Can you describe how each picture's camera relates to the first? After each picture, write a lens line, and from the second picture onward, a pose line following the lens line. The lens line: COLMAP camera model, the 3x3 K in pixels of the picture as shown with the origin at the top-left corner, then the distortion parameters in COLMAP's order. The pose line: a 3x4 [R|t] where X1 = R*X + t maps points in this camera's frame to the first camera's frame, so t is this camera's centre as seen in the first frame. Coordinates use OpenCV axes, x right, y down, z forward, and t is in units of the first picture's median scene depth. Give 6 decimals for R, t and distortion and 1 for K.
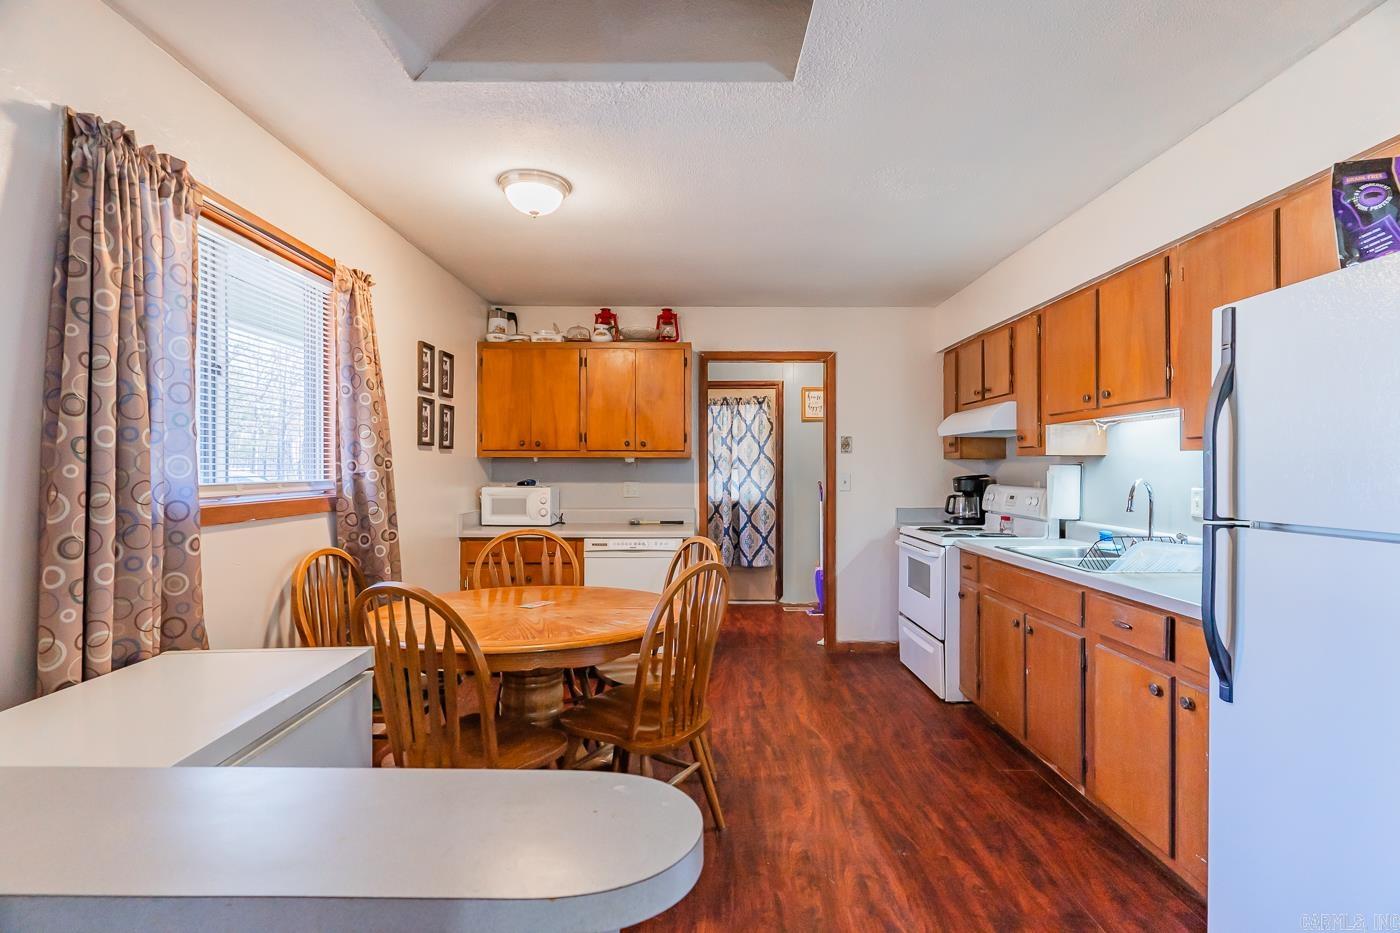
lens RADIAL K [[666.0, 0, 699.1], [0, 666.0, 462.8], [0, 0, 1]] dist [-0.001278, -0.000346]
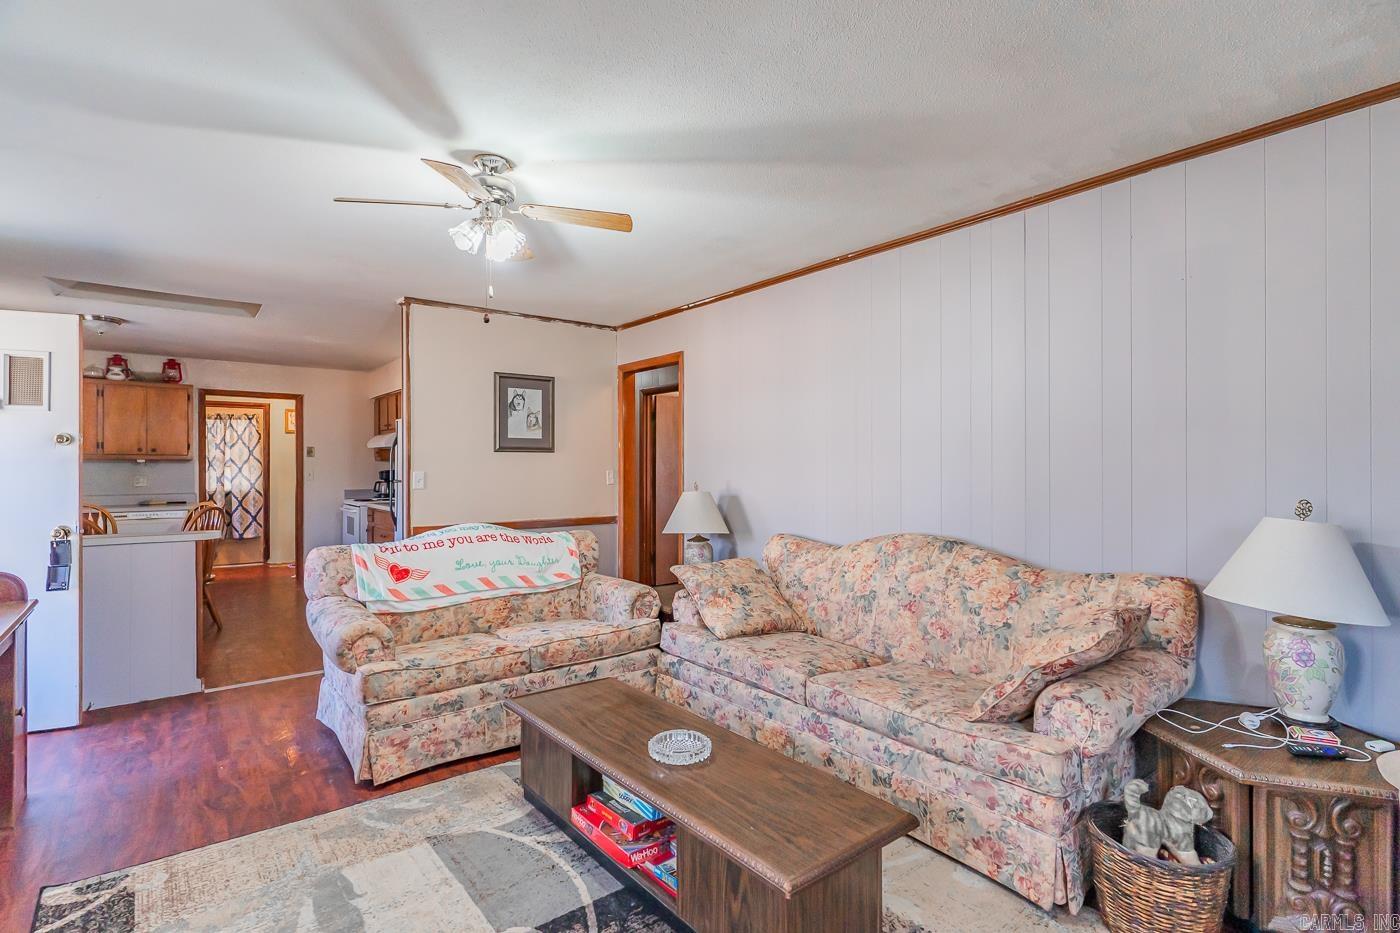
lens RADIAL K [[673.3, 0, 700.0], [0, 673.3, 466.5], [0, 0, 1]] dist [-0.002583, -0.000307]
pose [[0.785643, -0.001117, 0.618679, -0.053367], [-0.003912, 0.999969, 0.006773, -0.006674], [-0.618668, -0.007741, 0.785615, -0.956869]]
